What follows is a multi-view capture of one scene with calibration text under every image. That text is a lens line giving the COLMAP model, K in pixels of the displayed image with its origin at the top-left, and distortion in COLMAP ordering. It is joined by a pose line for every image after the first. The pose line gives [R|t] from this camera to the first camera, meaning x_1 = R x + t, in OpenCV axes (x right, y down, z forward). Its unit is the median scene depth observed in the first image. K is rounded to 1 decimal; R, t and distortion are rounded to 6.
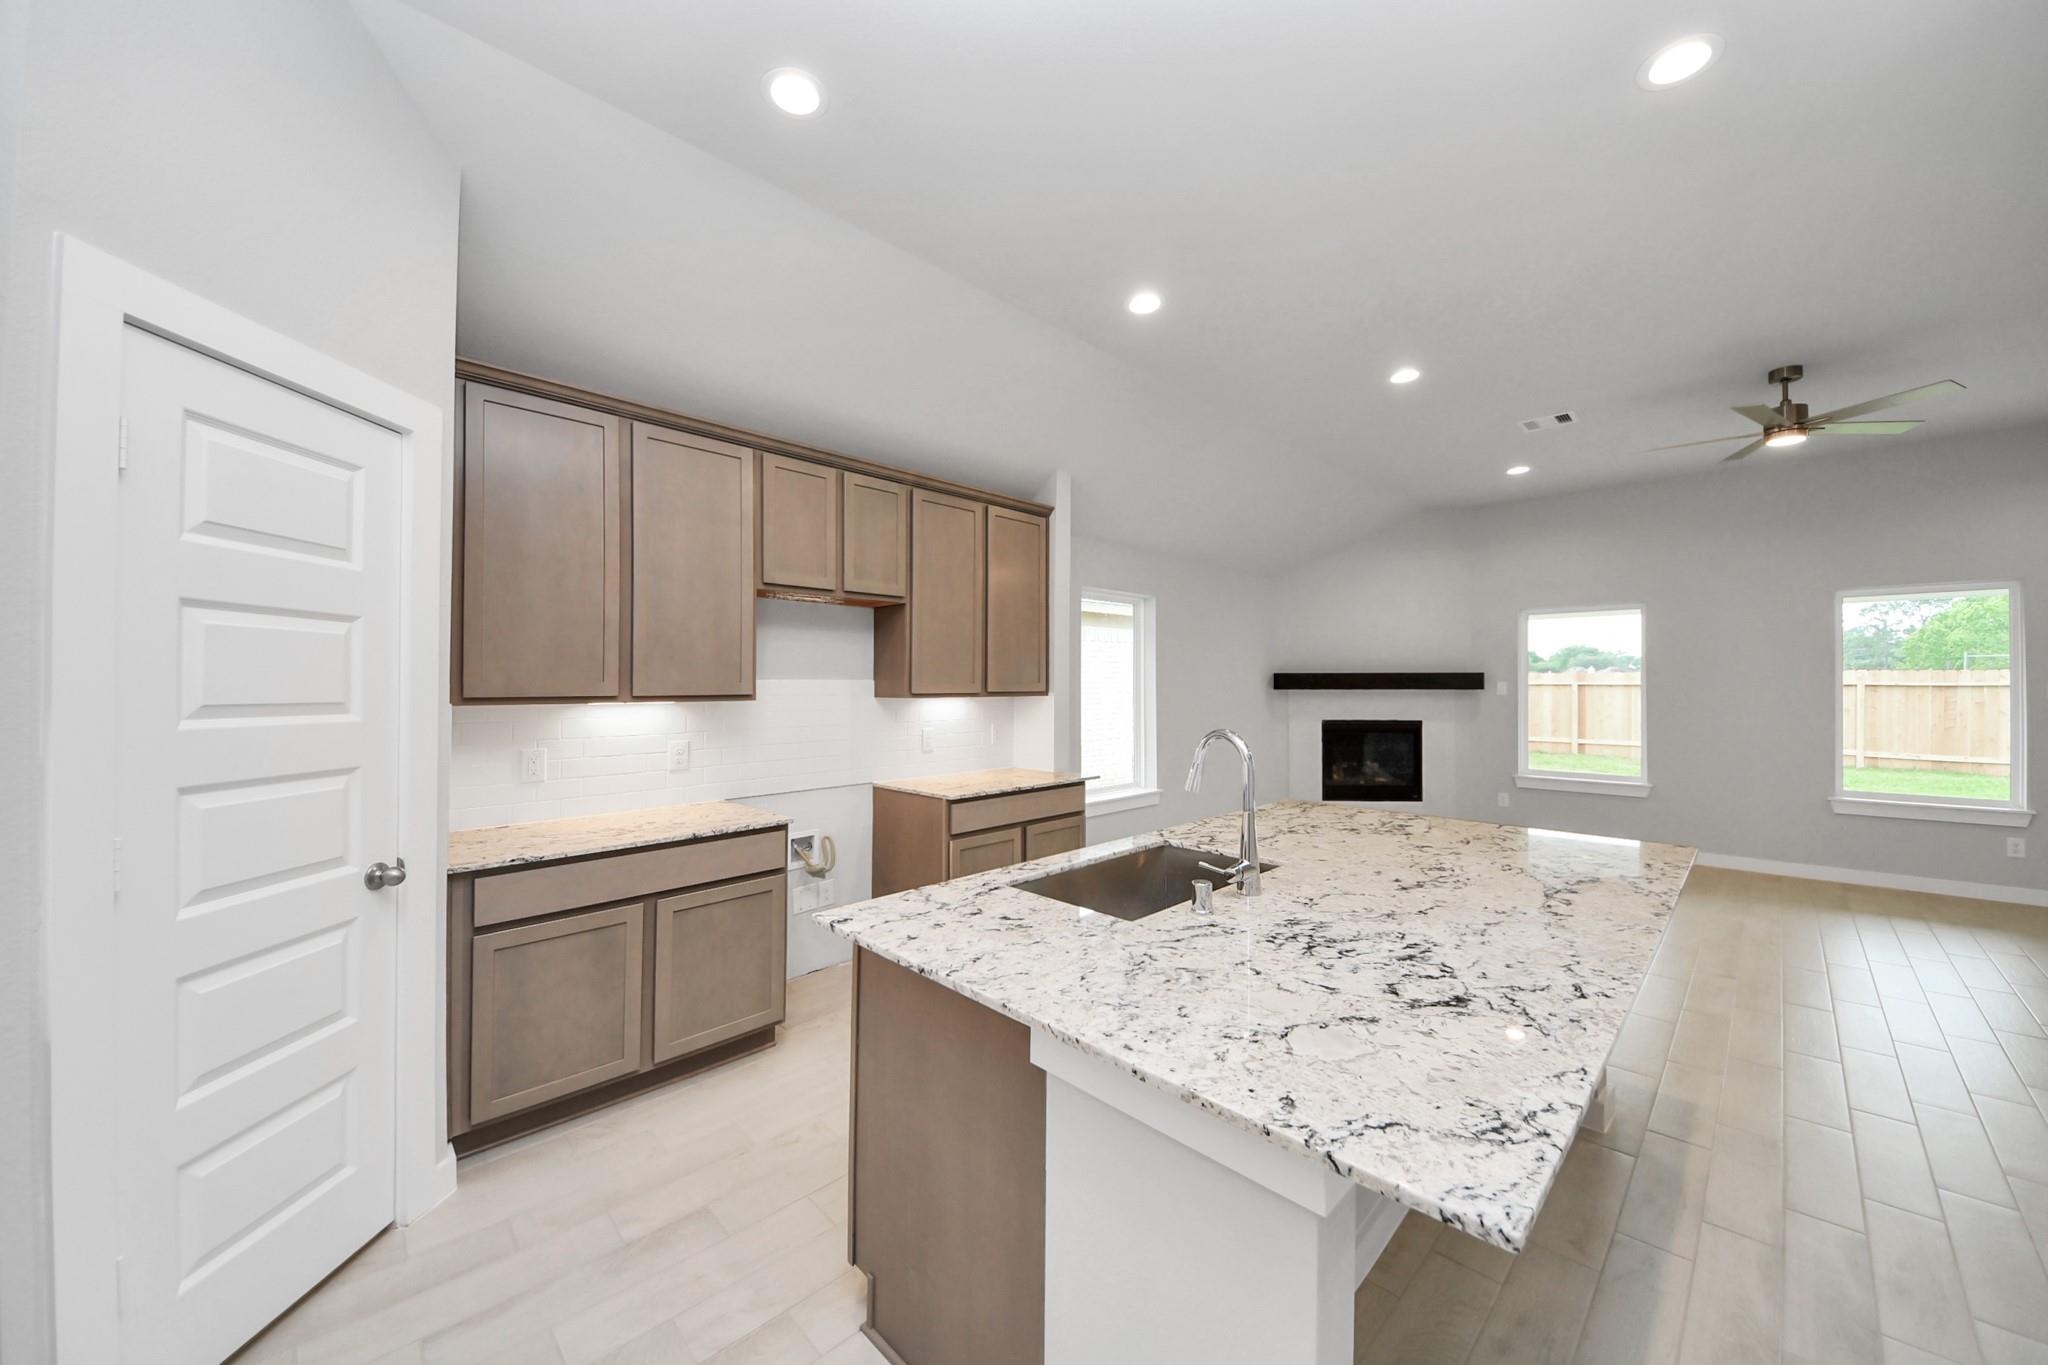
lens RADIAL K [[725.0, 0, 1021.5], [0, 725.0, 668.4], [0, 0, 1]] dist [0.018636, -0.012329]
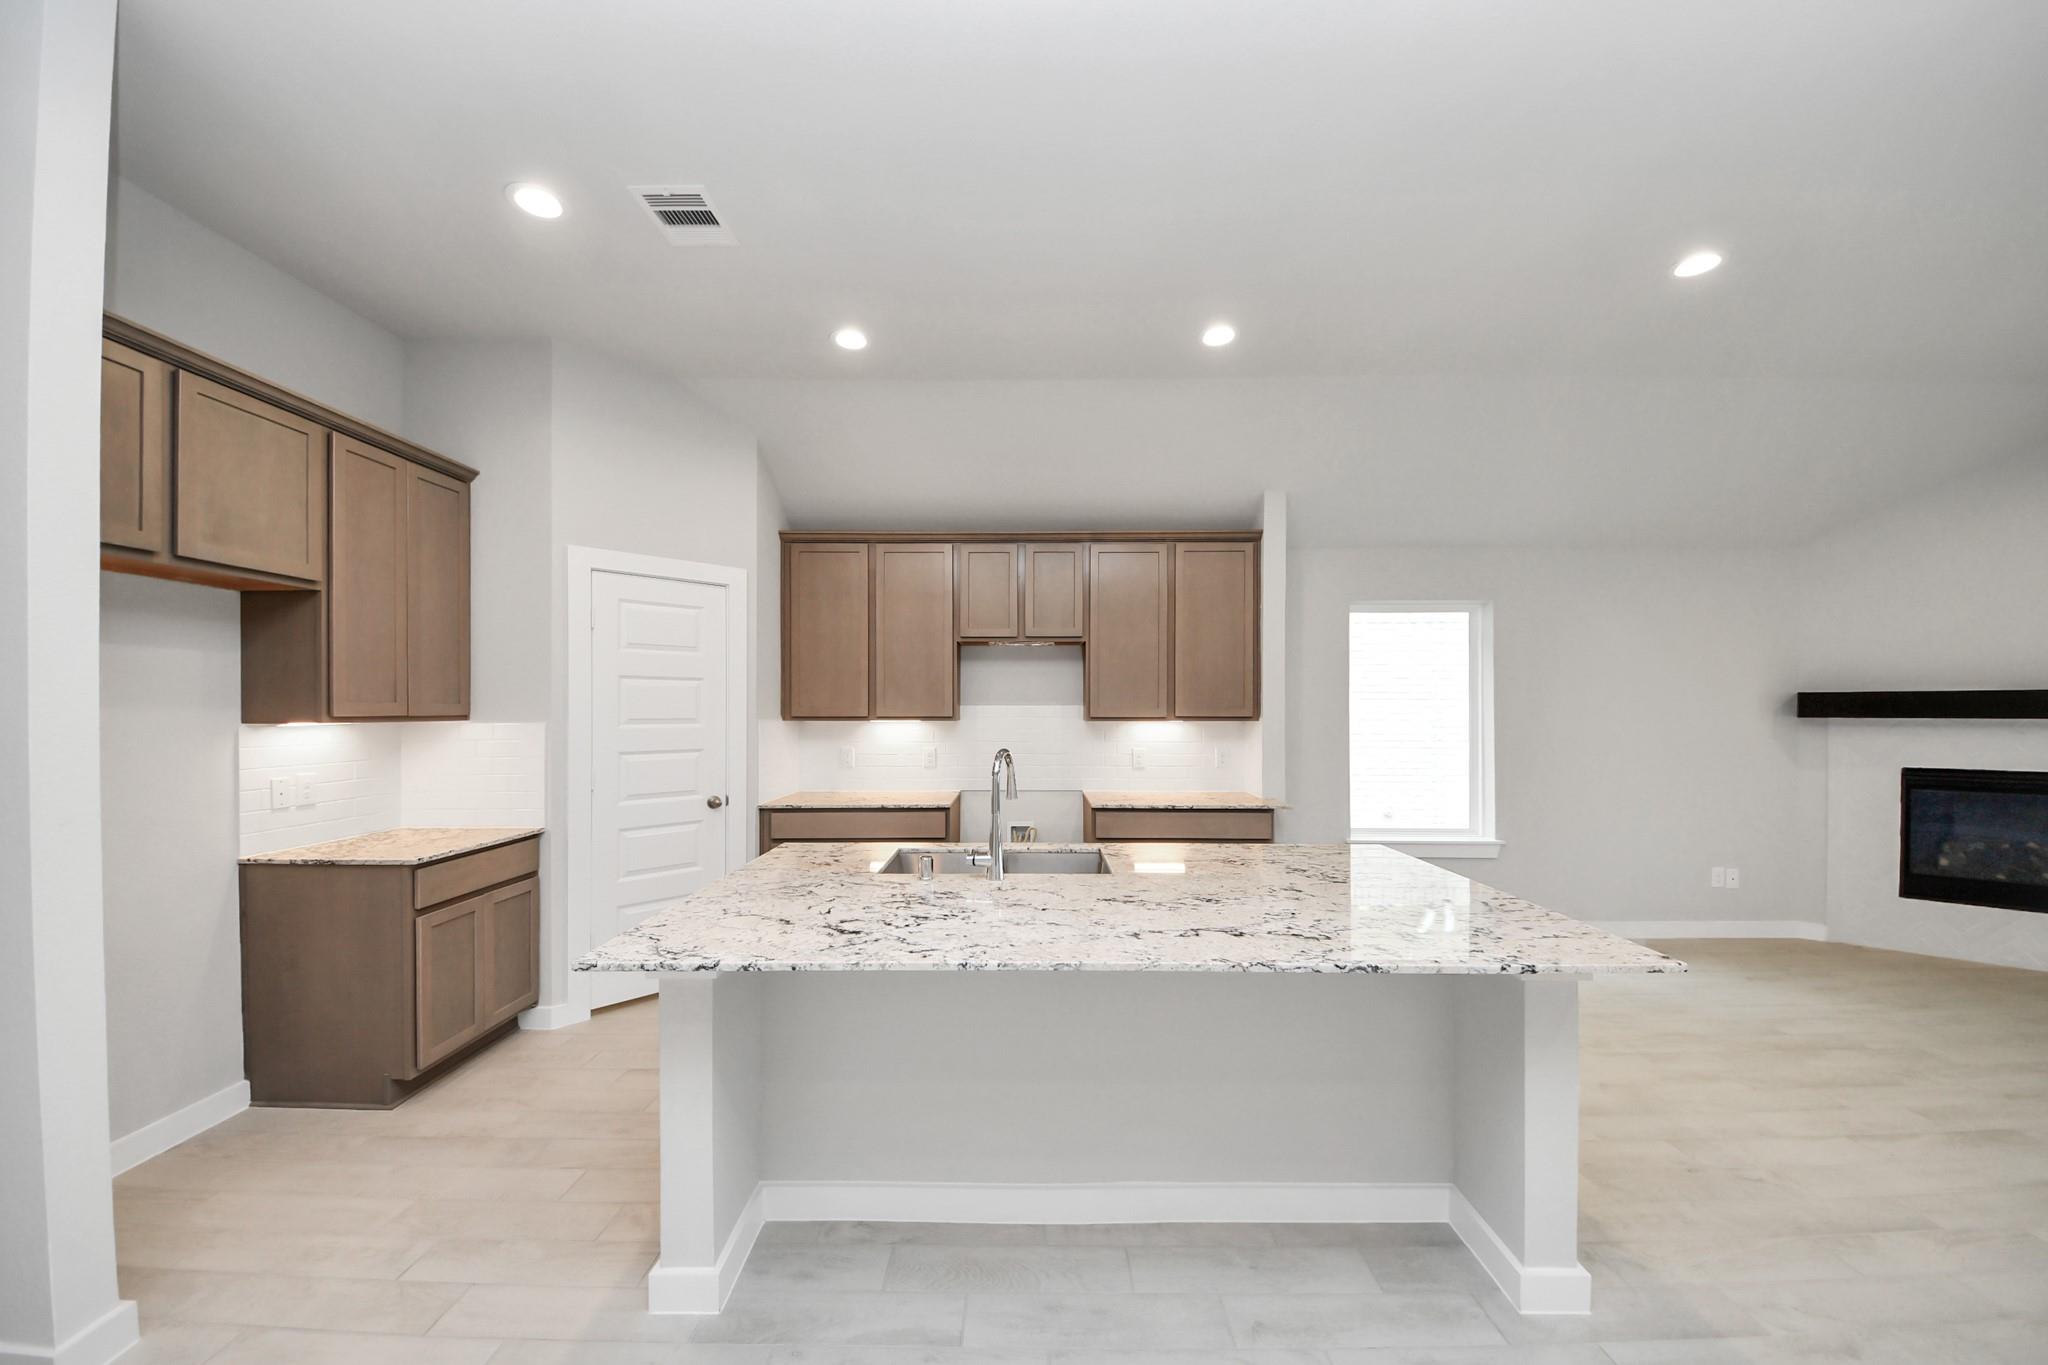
lens RADIAL K [[729.0, 0, 1024.9], [0, 729.0, 702.3], [0, 0, 1]] dist [0.017889, -0.013356]
pose [[0.714858, -0.003351, -0.699262, 0.663462], [0.014715, 0.999839, 0.010251, -0.004228], [0.699115, -0.017617, 0.714792, 0.074577]]
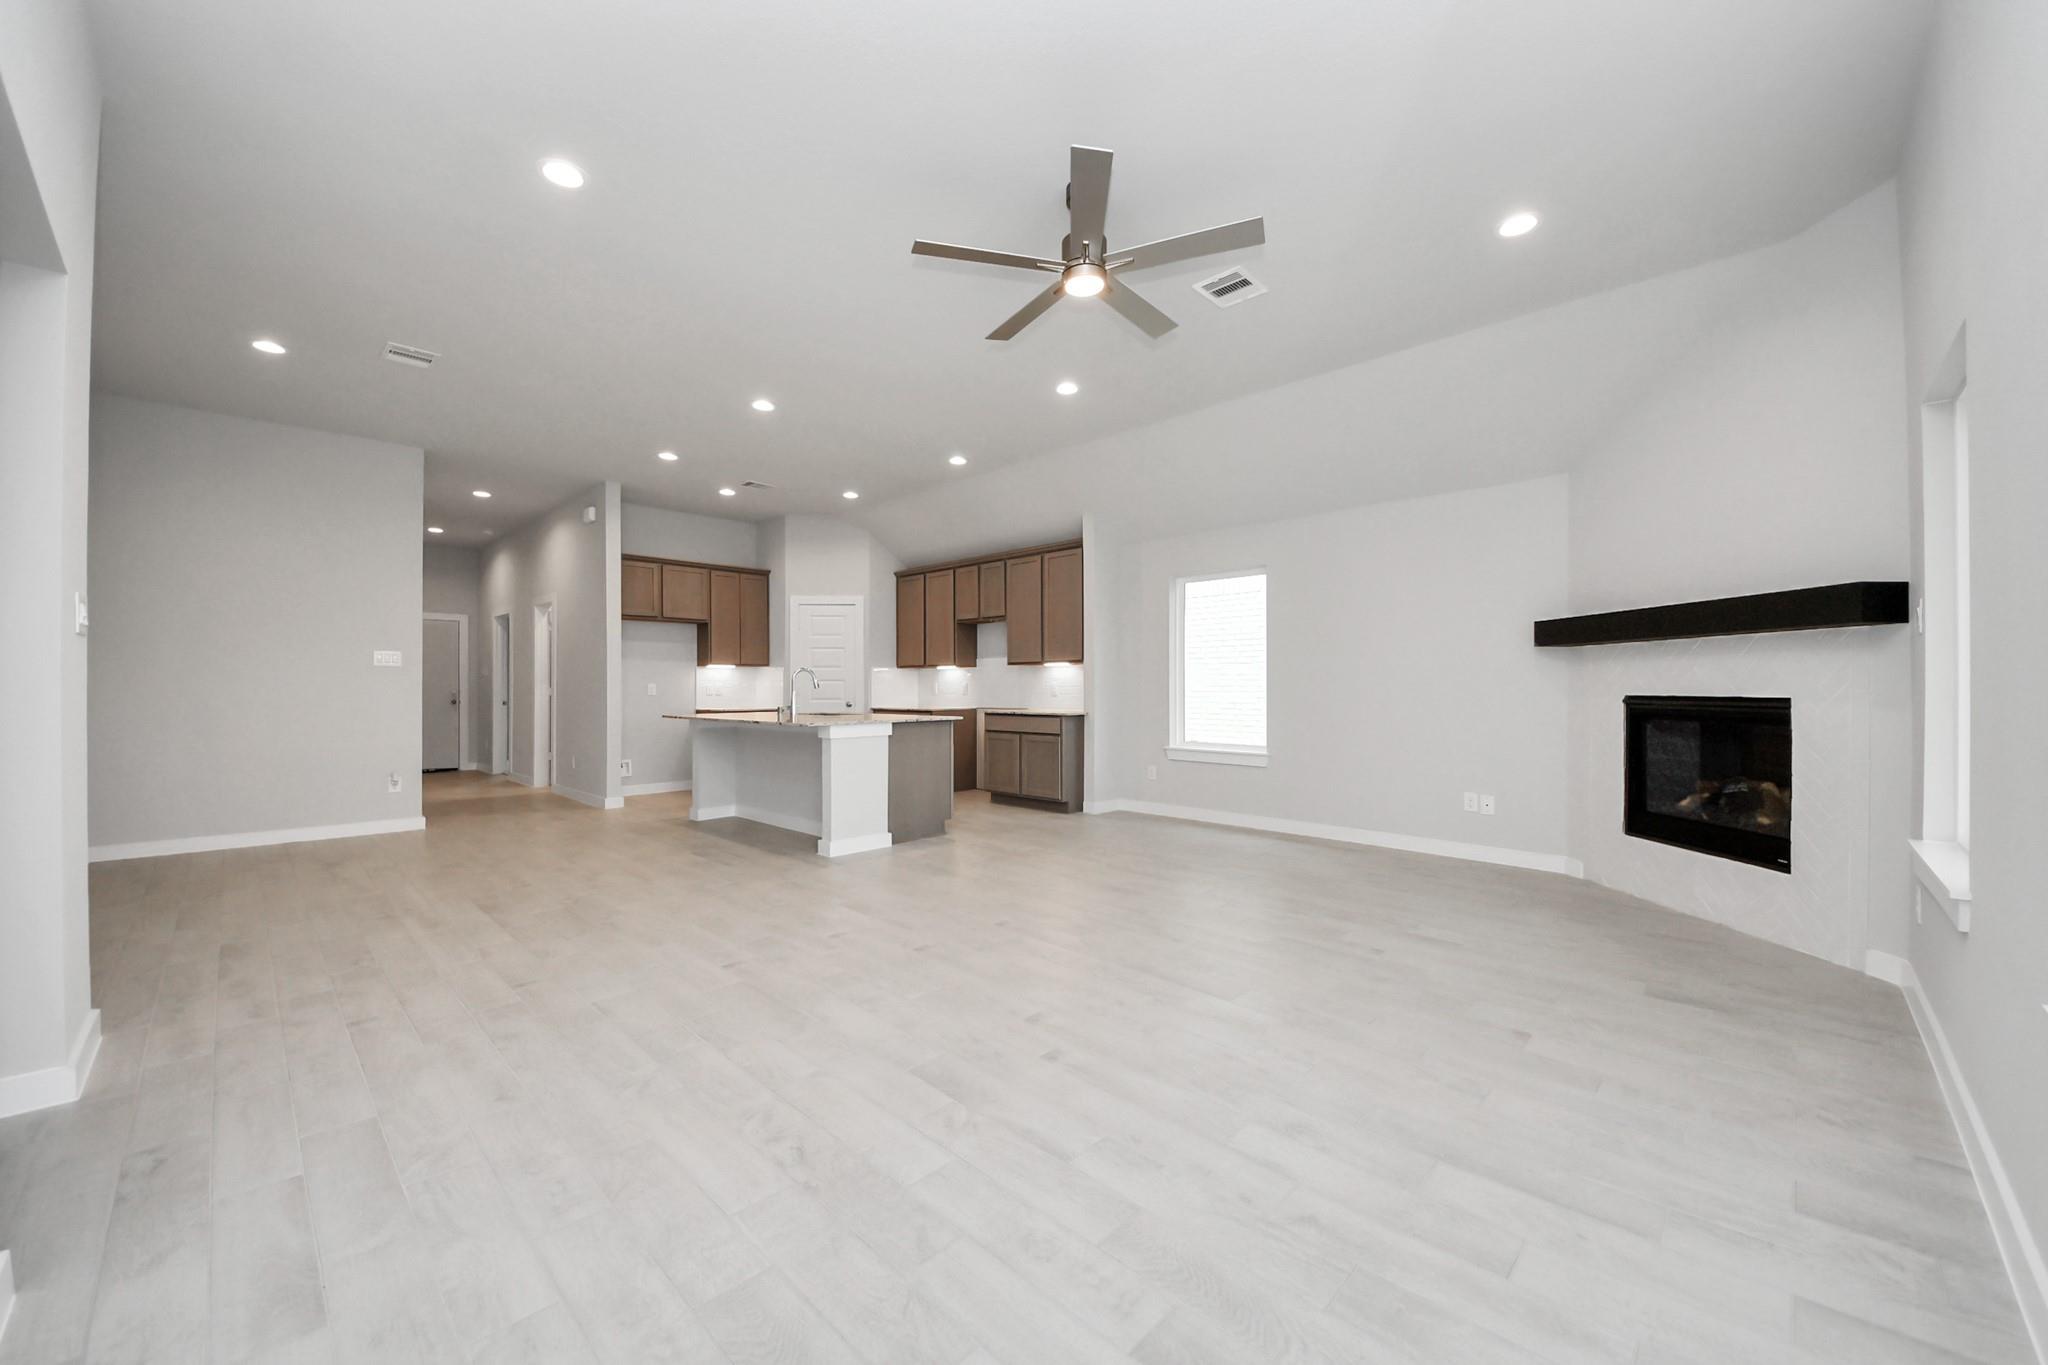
lens RADIAL K [[761.8, 0, 1039.2], [0, 761.8, 682.4], [0, 0, 1]] dist [0.019747, 0.000035]
pose [[0.052330, -0.005262, -0.998616, 2.138924], [0.025349, 0.999671, -0.003939, 0.107712], [0.998308, -0.025108, 0.052446, 1.059530]]
